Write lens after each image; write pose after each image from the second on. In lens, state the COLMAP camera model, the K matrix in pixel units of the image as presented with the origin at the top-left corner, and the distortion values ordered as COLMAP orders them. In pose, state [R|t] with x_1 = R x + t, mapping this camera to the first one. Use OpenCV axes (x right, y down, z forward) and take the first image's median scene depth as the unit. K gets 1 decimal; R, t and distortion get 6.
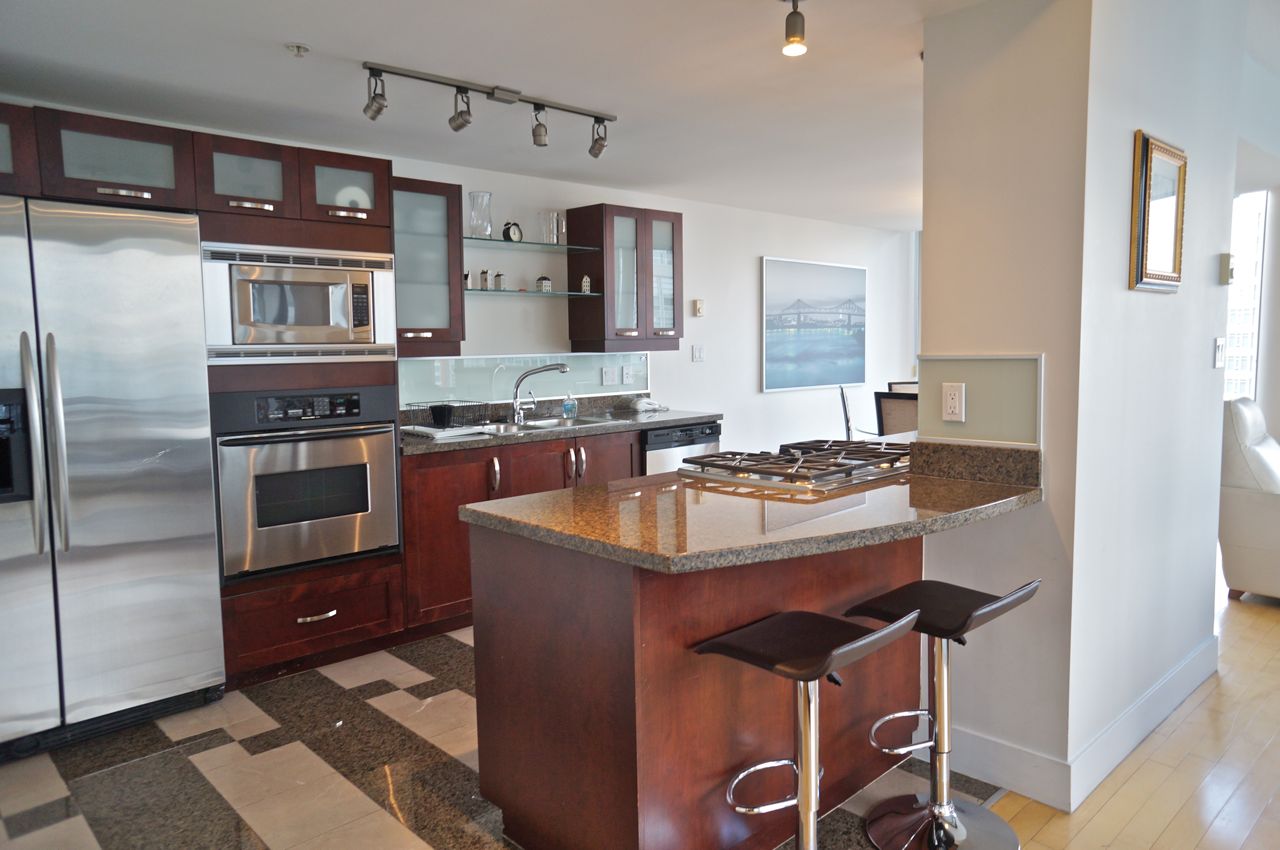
lens RADIAL K [[867.0, 0, 651.7], [0, 867.0, 420.6], [0, 0, 1]] dist [-0.051866, 0.083521]
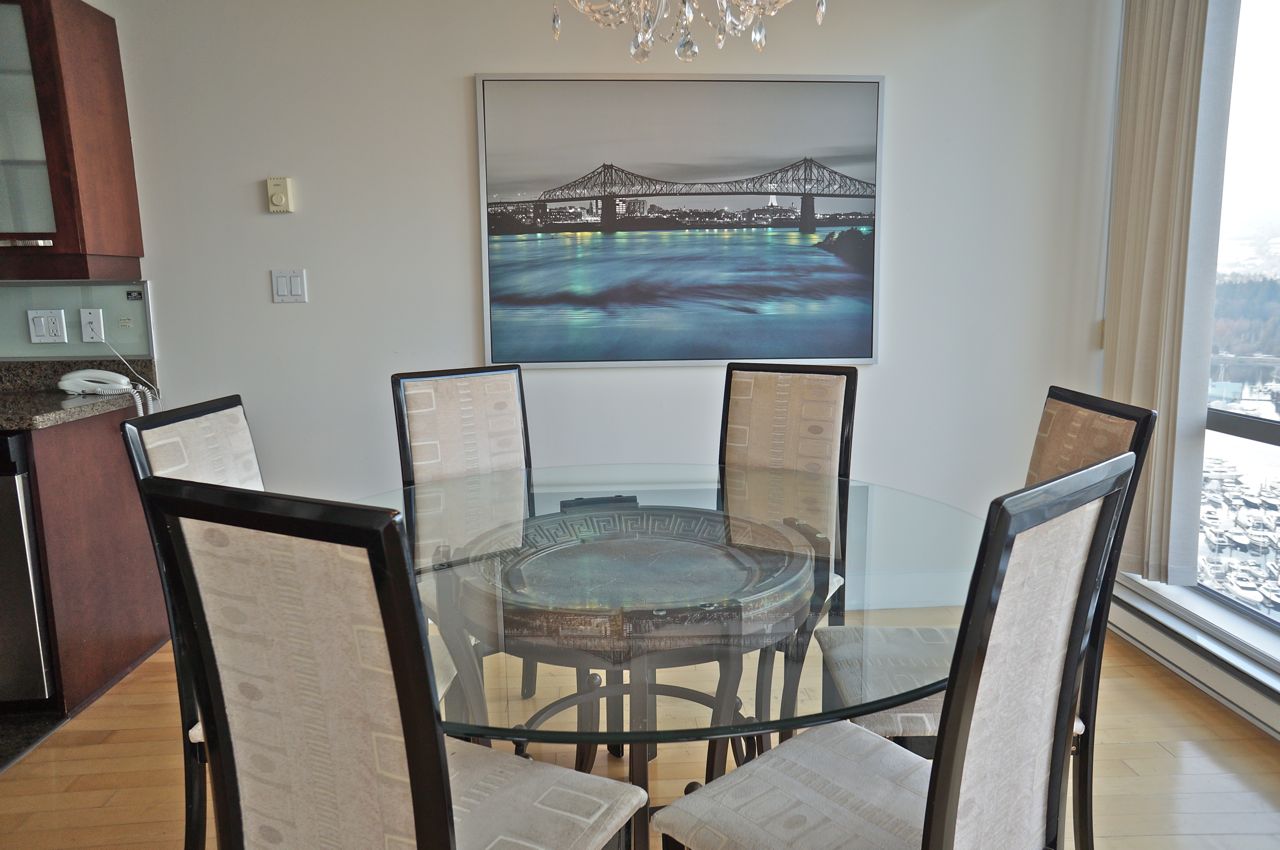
lens RADIAL K [[867.0, 0, 666.5], [0, 867.0, 422.5], [0, 0, 1]] dist [-0.051866, 0.083521]
pose [[0.762762, 0.105876, -0.637953, 0.476938], [-0.054696, 0.993534, 0.099492, -0.052735], [0.644362, -0.040995, 0.763621, 0.655965]]
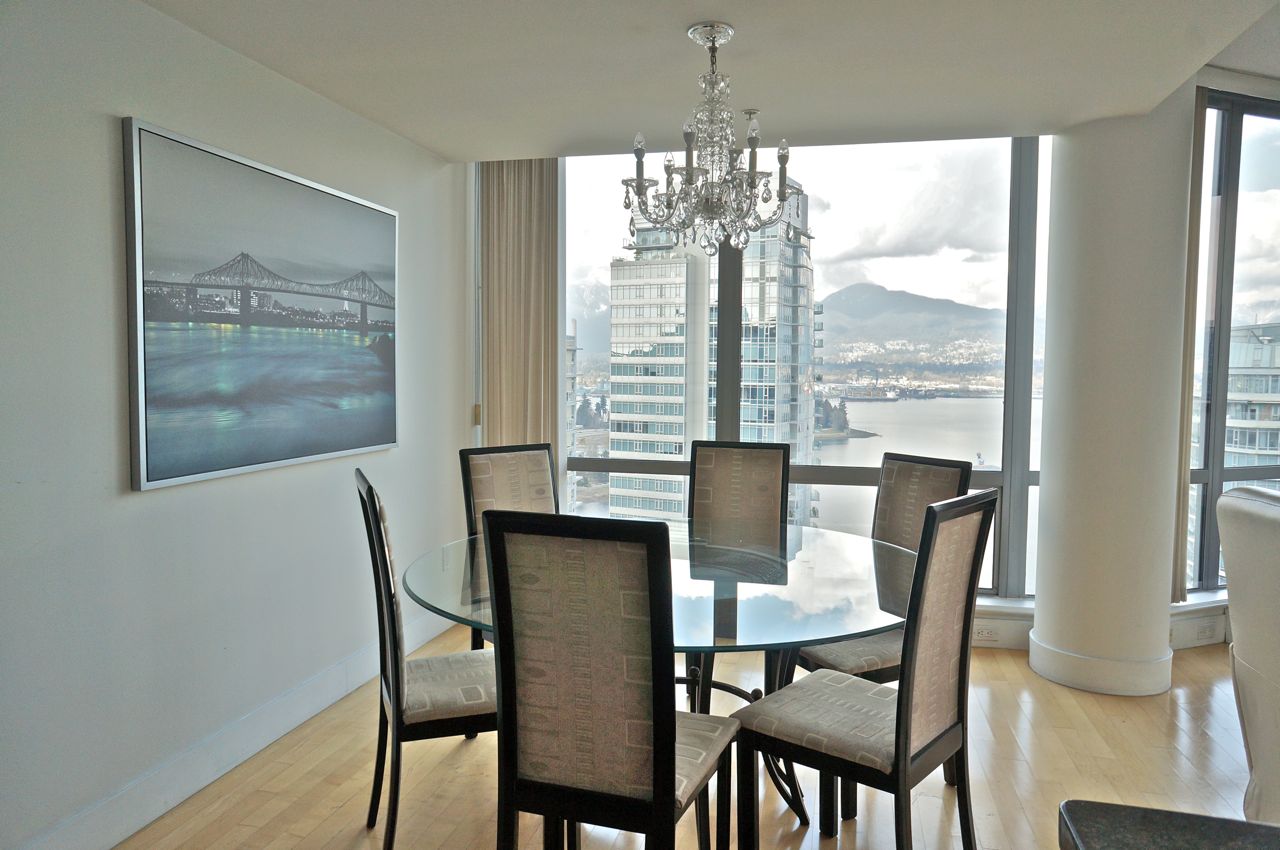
lens RADIAL K [[867.0, 0, 656.0], [0, 867.0, 417.9], [0, 0, 1]] dist [-0.051866, 0.083521]
pose [[0.831654, -0.010052, 0.555203, 0.101864], [0.025773, 0.999457, -0.020510, -0.047242], [-0.554696, 0.031367, 0.831462, 0.538010]]
